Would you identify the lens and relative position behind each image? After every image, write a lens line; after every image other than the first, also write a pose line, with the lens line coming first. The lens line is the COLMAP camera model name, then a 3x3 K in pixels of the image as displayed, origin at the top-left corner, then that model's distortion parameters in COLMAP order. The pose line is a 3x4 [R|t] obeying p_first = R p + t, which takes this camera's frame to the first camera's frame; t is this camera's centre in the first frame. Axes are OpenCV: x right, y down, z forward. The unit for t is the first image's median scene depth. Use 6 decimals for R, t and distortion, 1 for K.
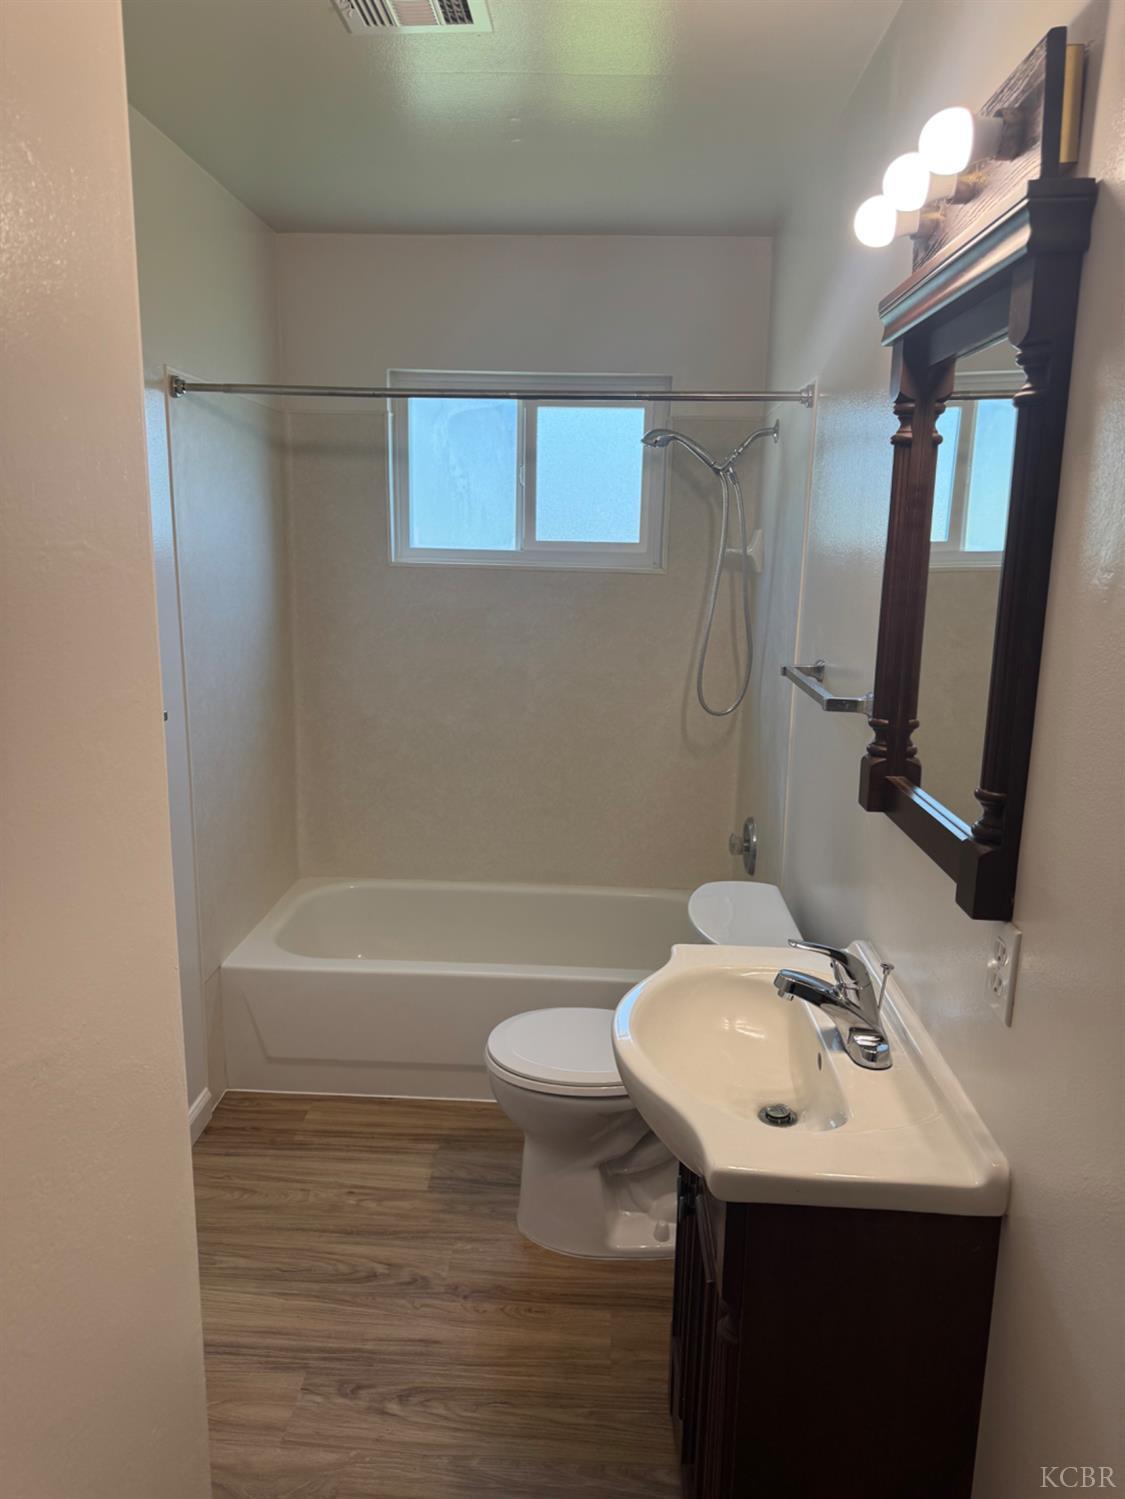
lens RADIAL K [[1065.3, 0, 563.5], [0, 1065.3, 753.6], [0, 0, 1]] dist [0.052574, -0.054457]
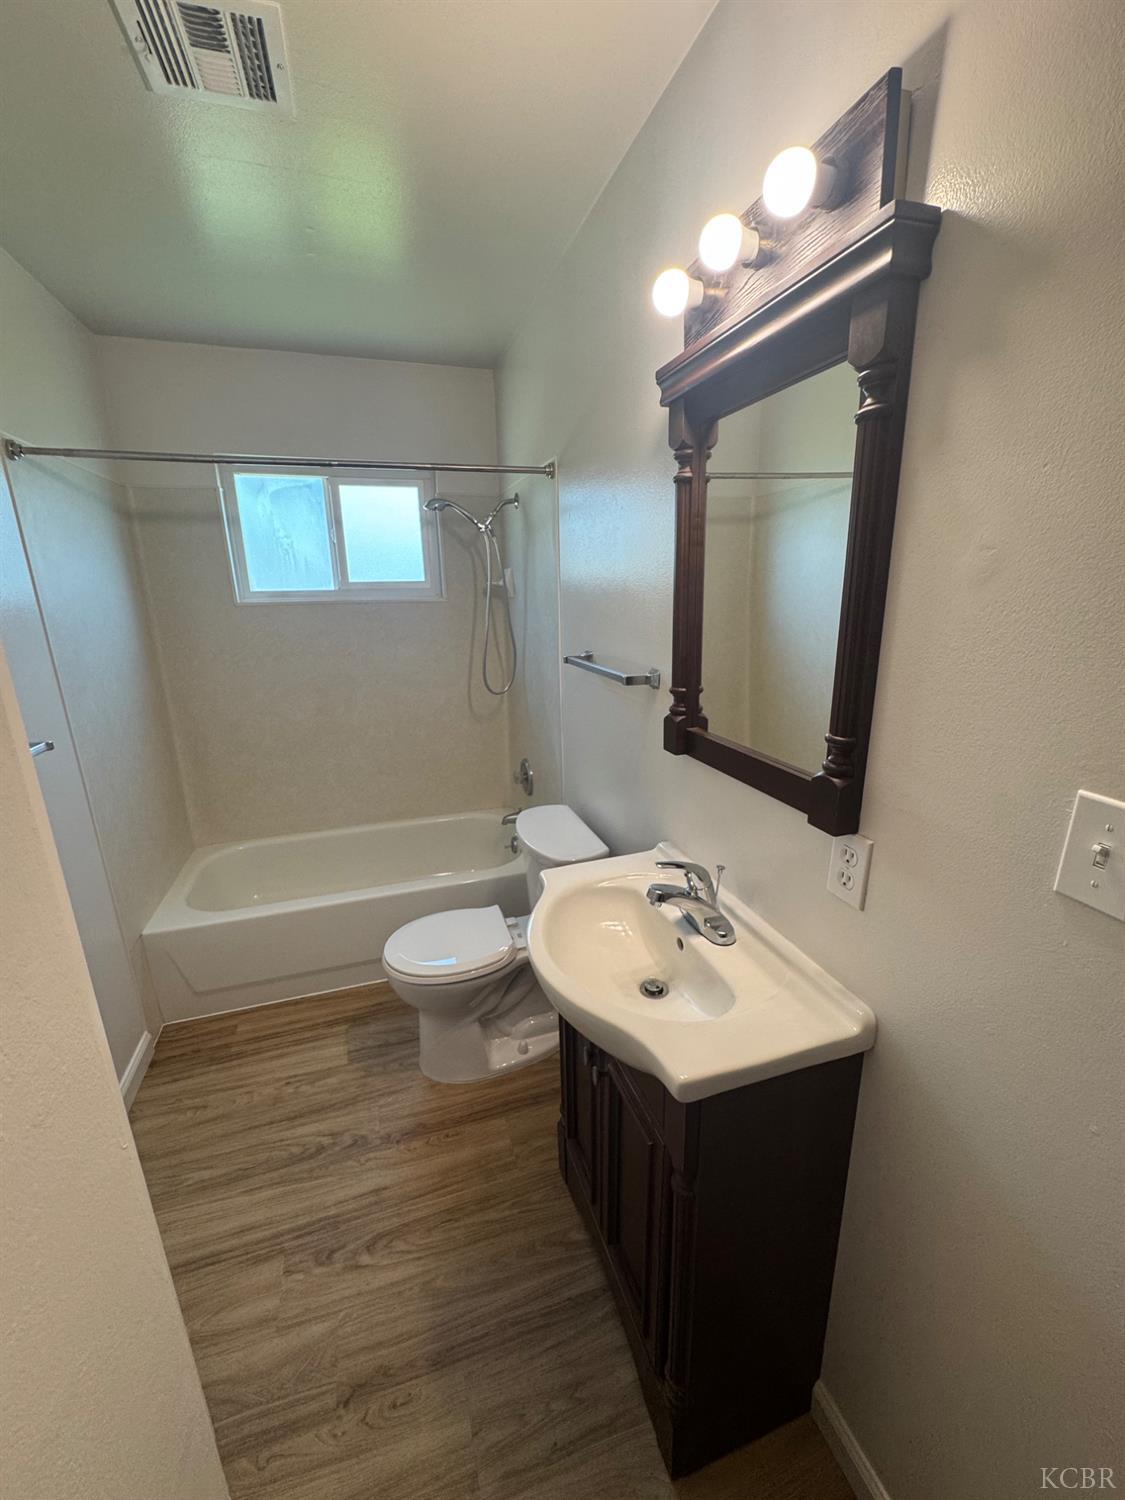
lens RADIAL K [[603.1, 0, 567.2], [0, 603.1, 751.7], [0, 0, 1]] dist [-0.001752, 0.000400]
pose [[0.934244, -0.128431, 0.332707, -0.084063], [0.106478, 0.990805, 0.083478, -0.023933], [-0.340369, -0.042563, 0.939328, 0.242441]]
